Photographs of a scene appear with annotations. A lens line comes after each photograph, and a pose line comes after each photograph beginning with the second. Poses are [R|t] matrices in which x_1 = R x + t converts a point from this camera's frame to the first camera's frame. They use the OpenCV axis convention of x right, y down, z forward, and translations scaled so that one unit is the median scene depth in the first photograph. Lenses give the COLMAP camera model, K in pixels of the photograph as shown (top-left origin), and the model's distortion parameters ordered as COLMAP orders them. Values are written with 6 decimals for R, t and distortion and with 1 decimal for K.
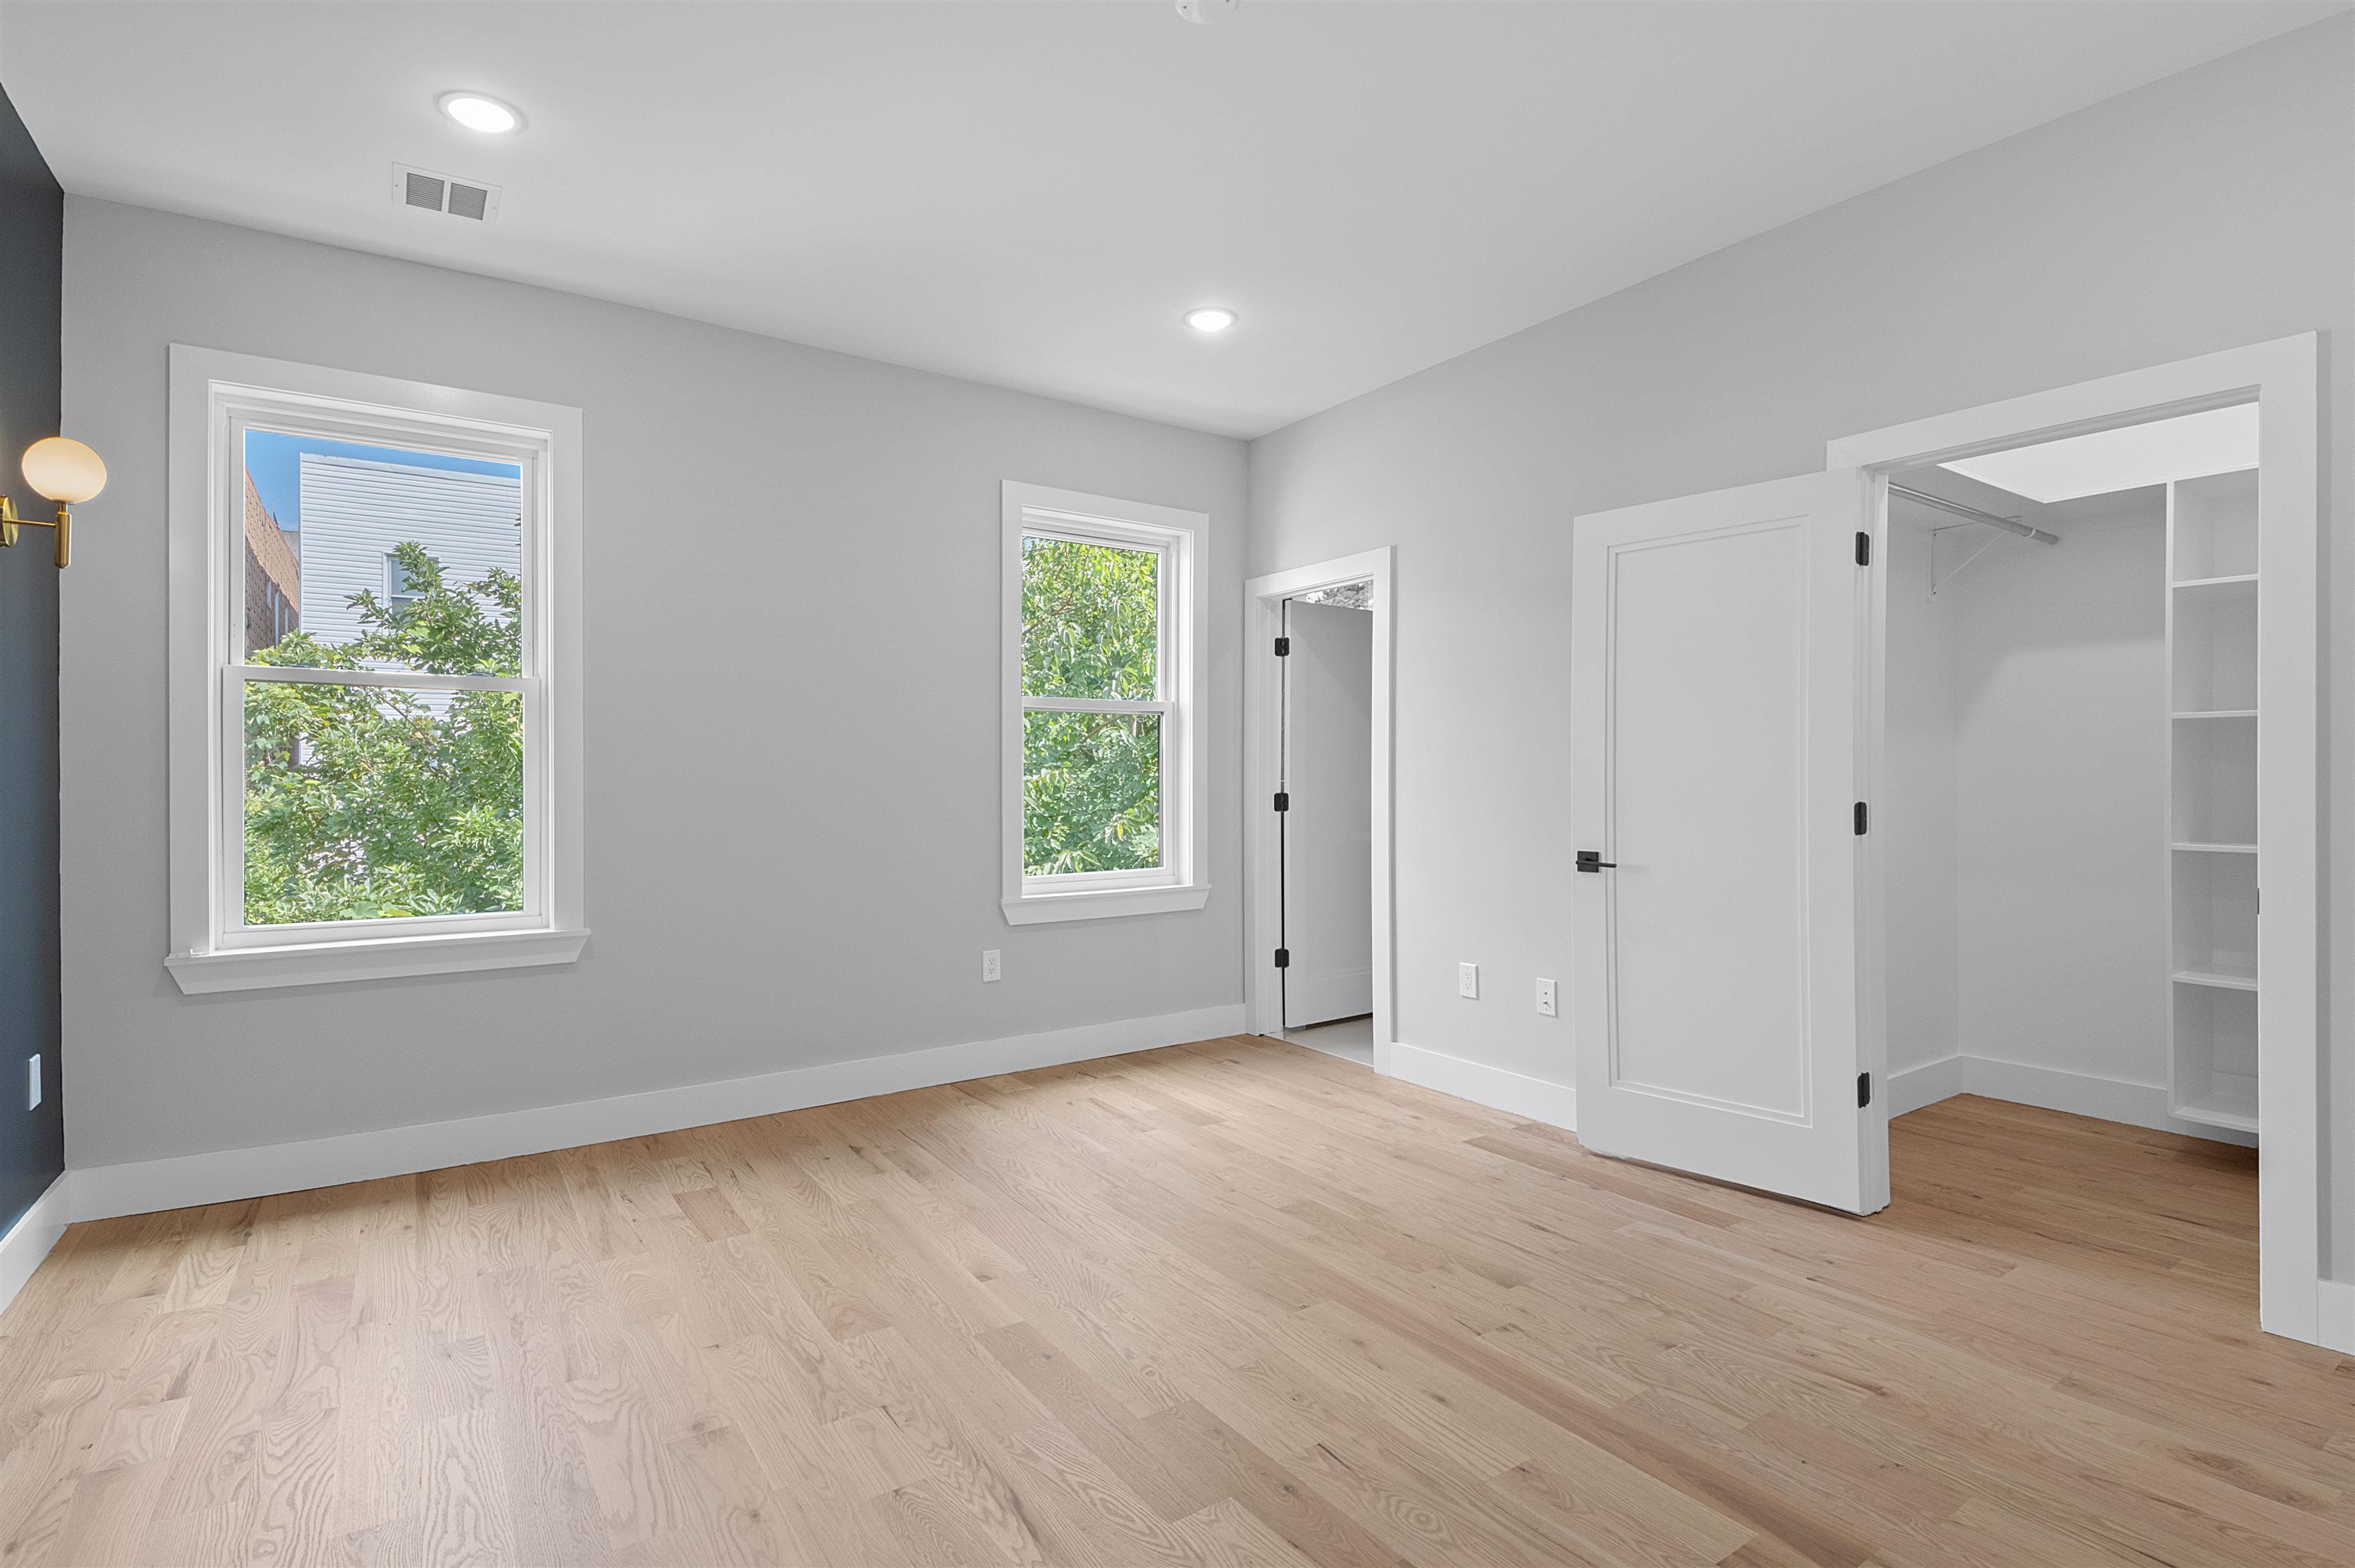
lens RADIAL K [[1145.1, 0, 1177.5], [0, 1145.1, 784.0], [0, 0, 1]] dist [0.032119, -0.036472]
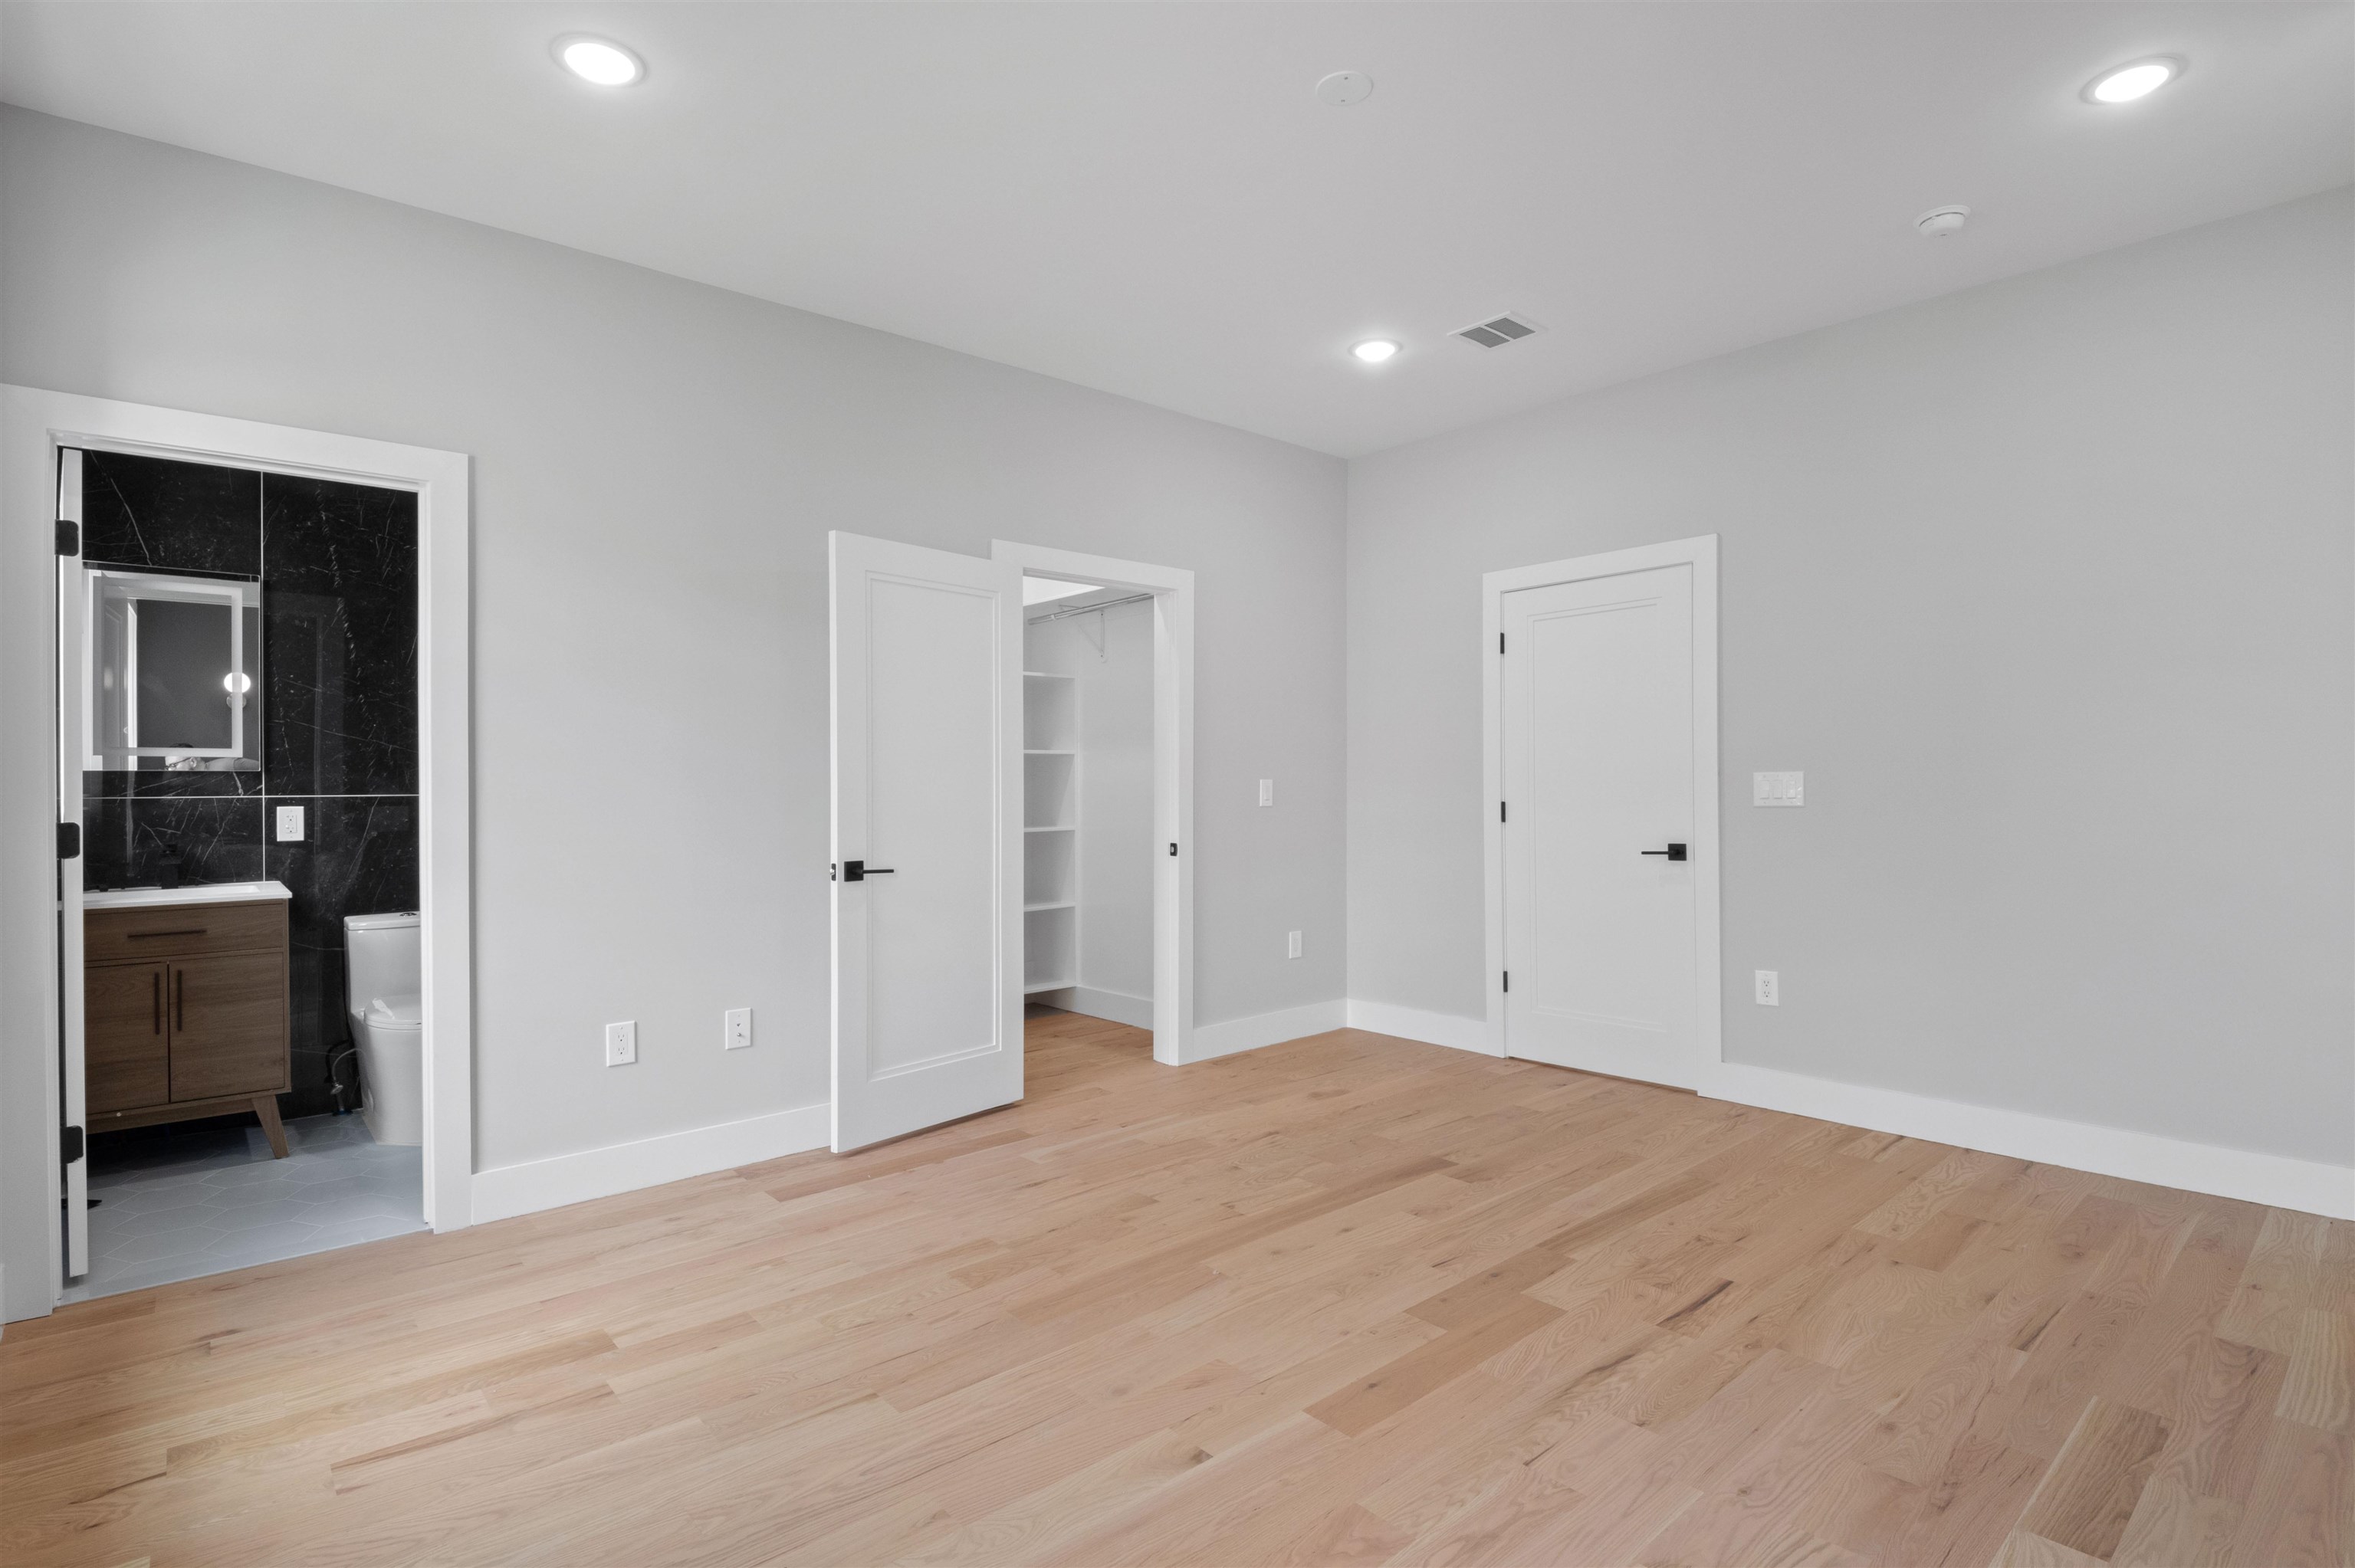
lens RADIAL K [[1118.6, 0, 1178.2], [0, 1118.6, 789.1], [0, 0, 1]] dist [0.030778, -0.032424]
pose [[-0.115526, 0.002610, 0.993301, -0.727495], [0.011583, 0.999932, -0.001280, -0.000625], [-0.993237, 0.011357, -0.115548, 0.894017]]
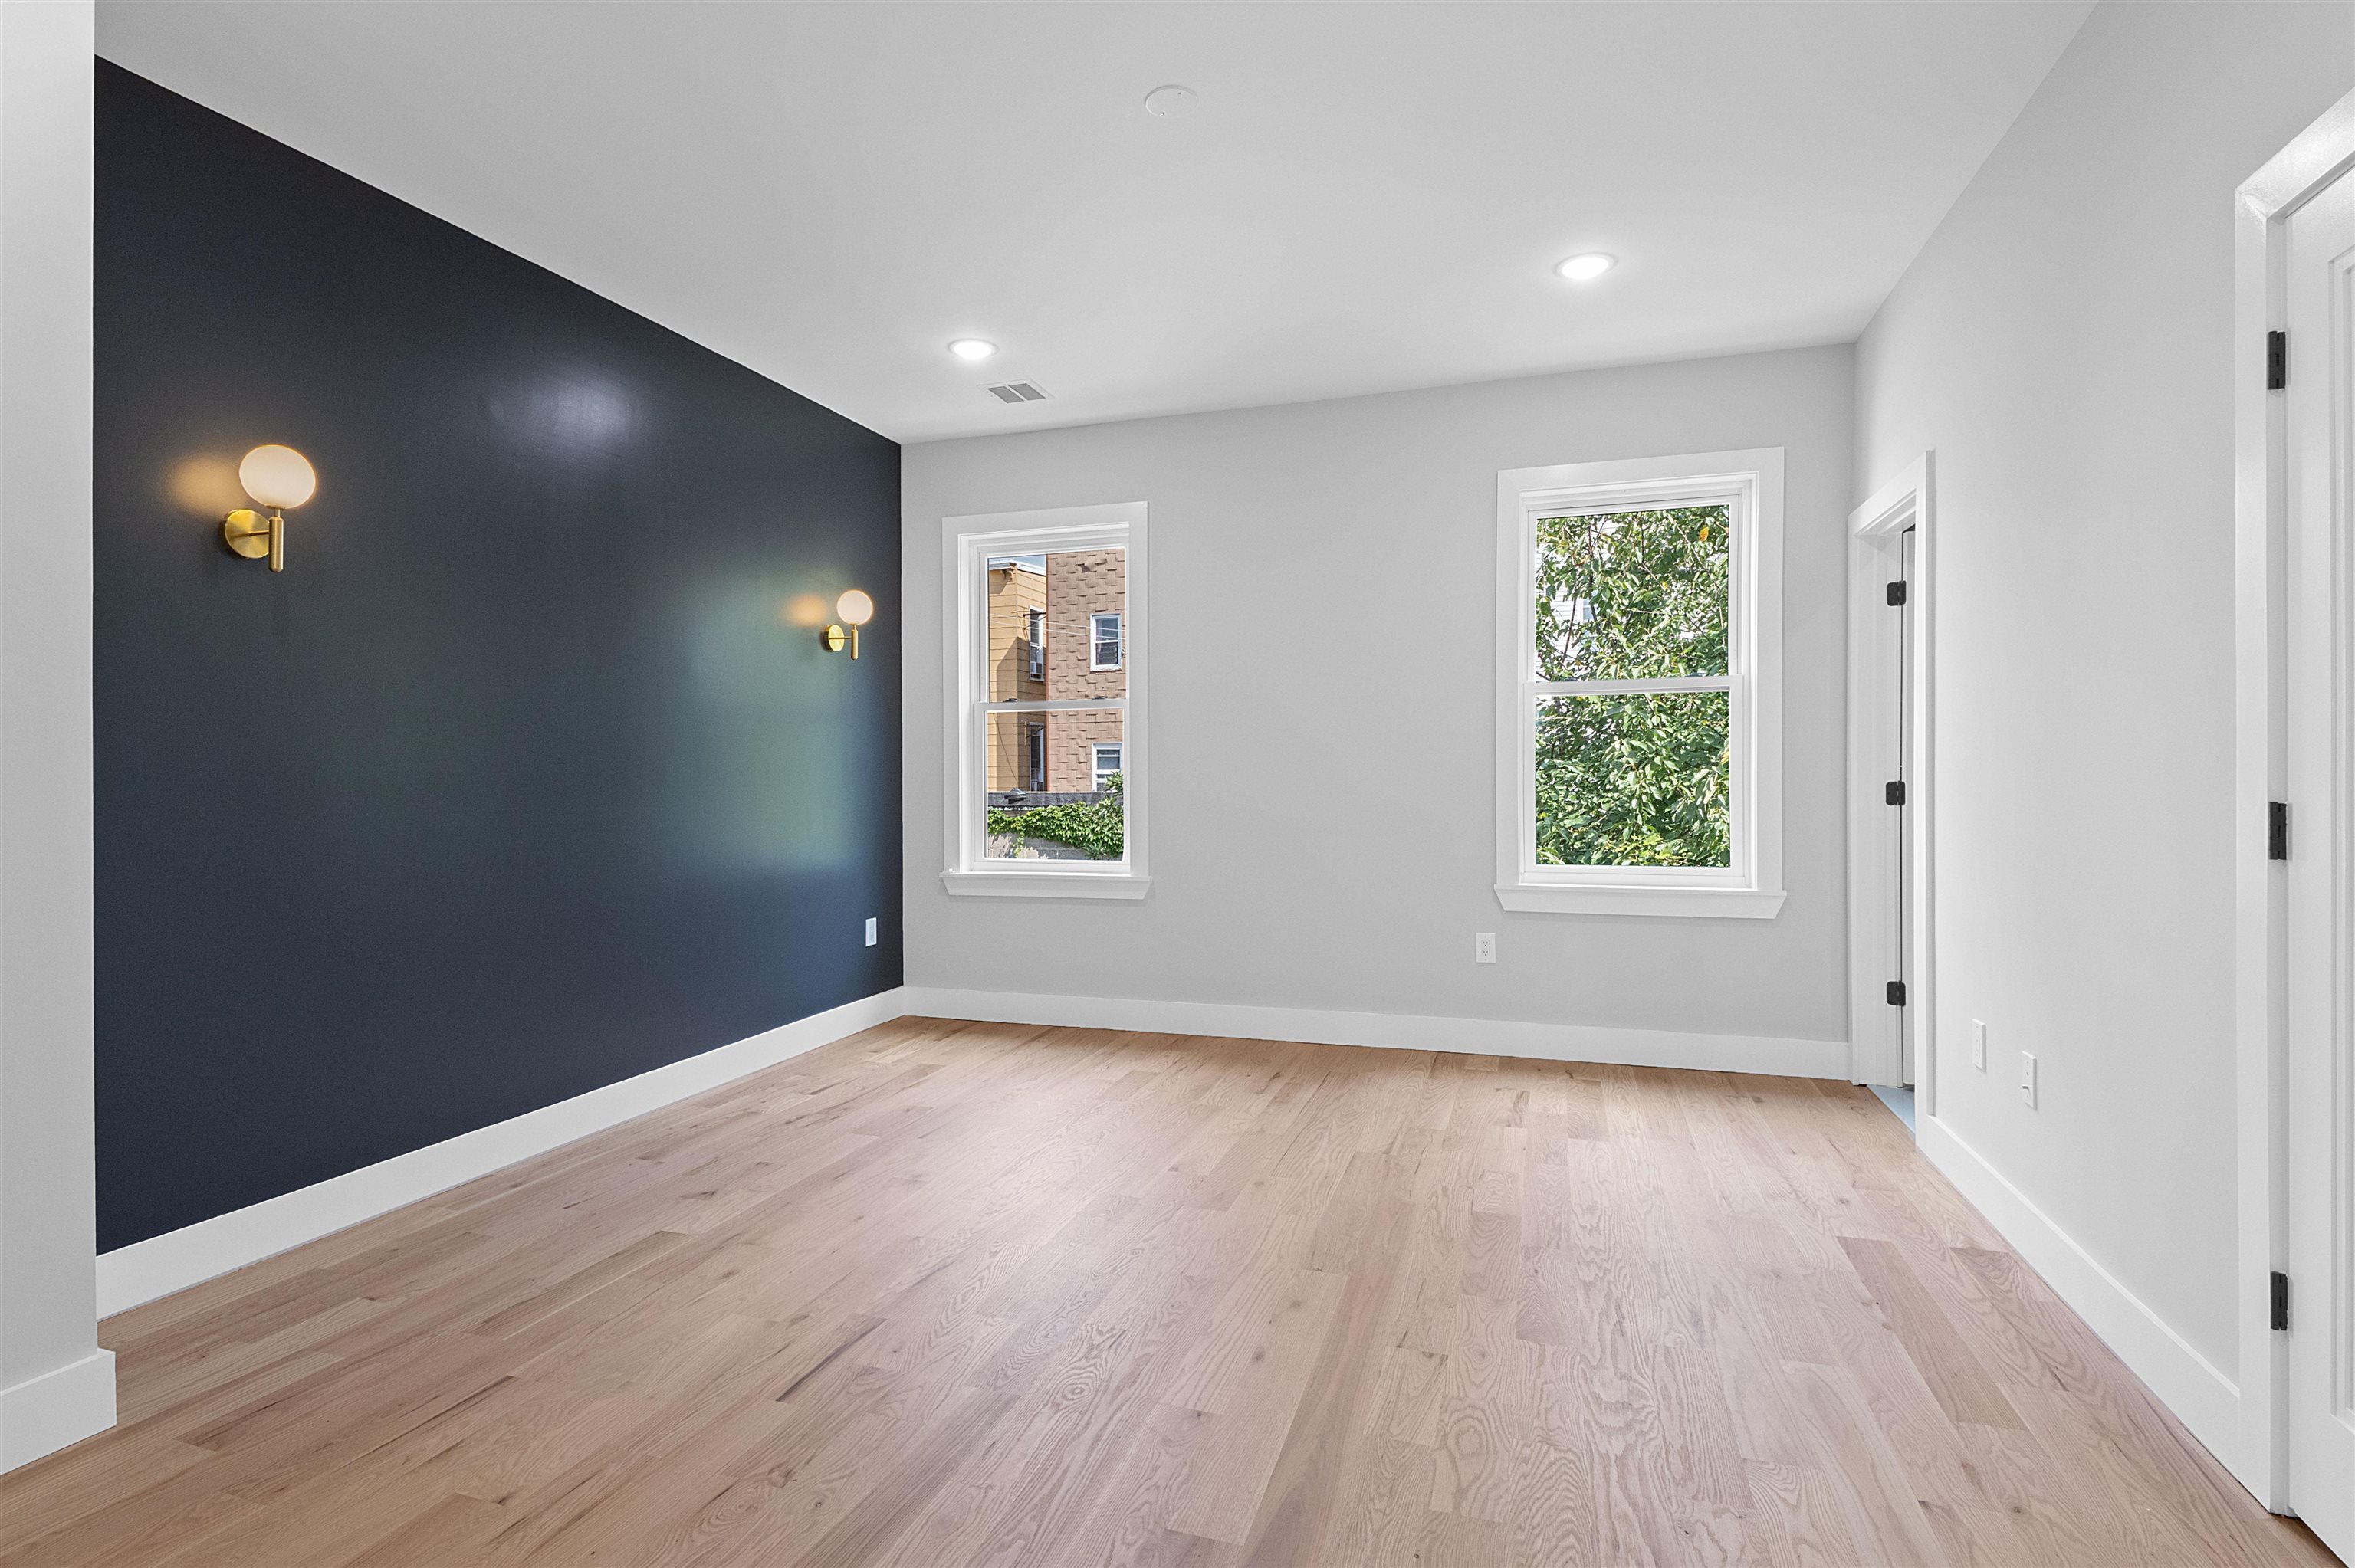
lens RADIAL K [[1160.5, 0, 1162.3], [0, 1160.5, 782.4], [0, 0, 1]] dist [0.035436, -0.037150]
pose [[0.600311, 0.005849, -0.799745, 0.677287], [0.002003, 0.999959, 0.008816, 0.000229], [0.799764, -0.006894, 0.600275, 0.194037]]
